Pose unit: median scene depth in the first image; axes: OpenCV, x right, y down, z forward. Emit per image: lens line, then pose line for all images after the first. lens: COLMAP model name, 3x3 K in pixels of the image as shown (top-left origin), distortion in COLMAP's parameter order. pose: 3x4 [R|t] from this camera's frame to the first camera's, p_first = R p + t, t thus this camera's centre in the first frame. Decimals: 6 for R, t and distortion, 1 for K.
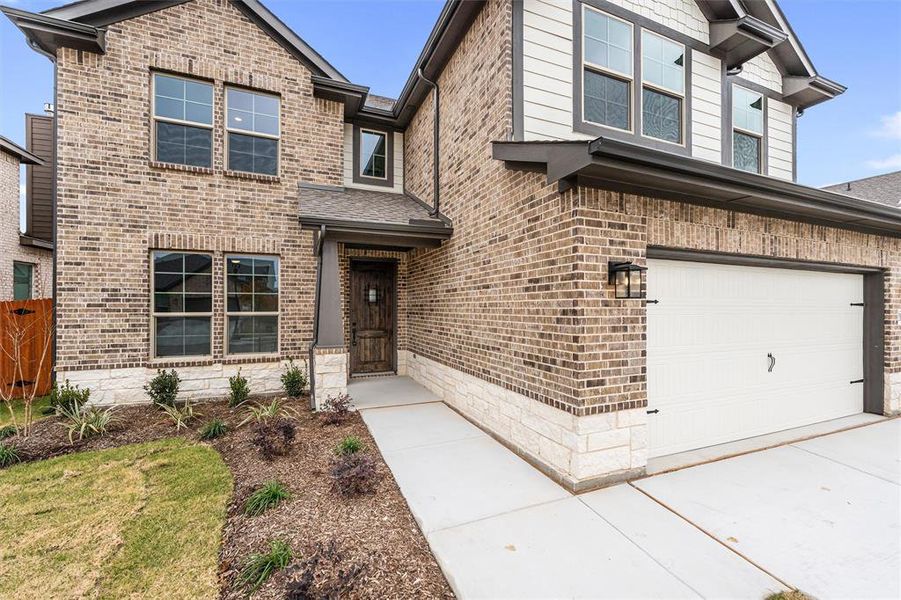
lens RADIAL K [[355.7, 0, 439.6], [0, 355.7, 297.1], [0, 0, 1]] dist [-0.001121, -0.000219]
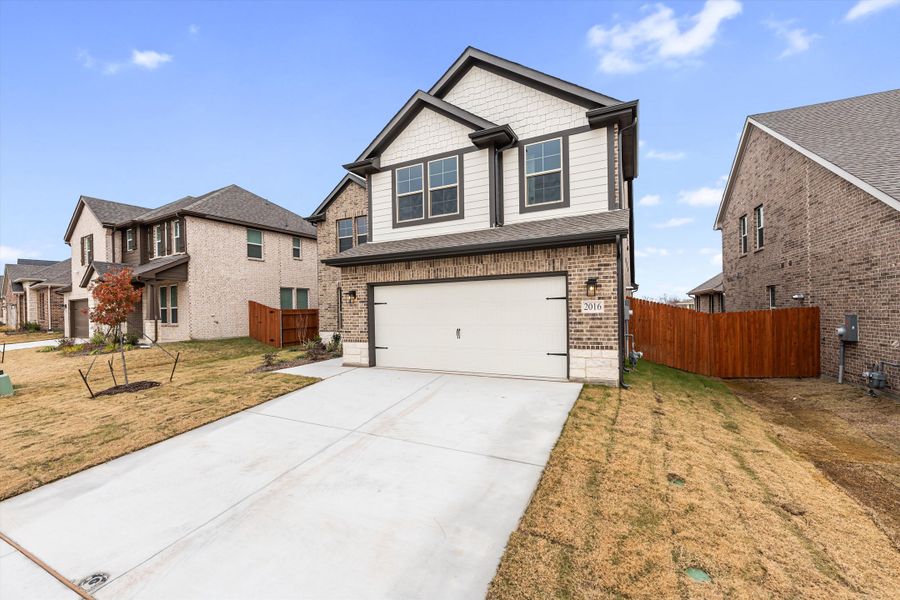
lens RADIAL K [[365.5, 0, 439.2], [0, 365.5, 302.5], [0, 0, 1]] dist [0.000107, -0.000037]
pose [[0.656301, -0.031582, -0.753838, 1.747867], [0.040328, 0.999164, -0.006750, 0.025604], [0.753421, -0.025971, 0.657026, -0.245178]]
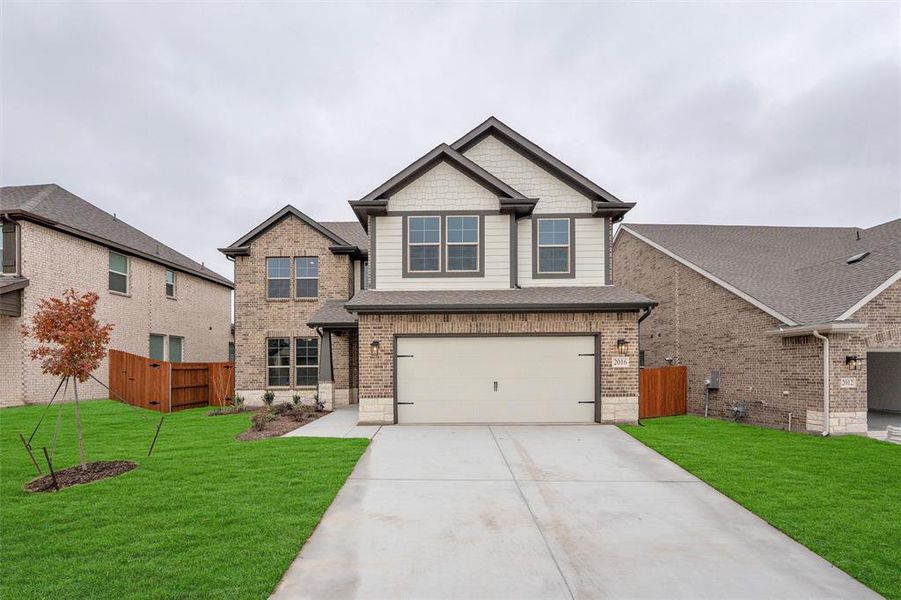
lens RADIAL K [[369.1, 0, 437.0], [0, 369.1, 344.4], [0, 0, 1]] dist [-0.008128, -0.000724]
pose [[0.923766, -0.033783, -0.381465, 1.053172], [0.021900, 0.999131, -0.035450, 0.013545], [0.382331, 0.024393, 0.923703, -0.725512]]
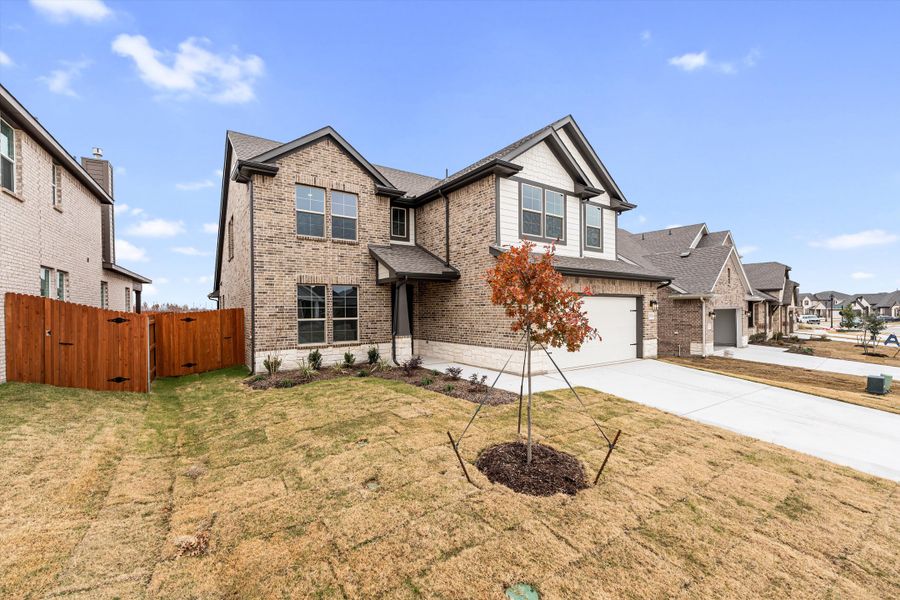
lens RADIAL K [[365.7, 0, 429.7], [0, 365.7, 297.3], [0, 0, 1]] dist [0.000479, 0.000025]
pose [[0.980113, -0.002855, 0.198421, -0.513191], [0.004688, 0.999951, -0.008766, -0.046167], [-0.198386, 0.009522, 0.980078, -0.939074]]
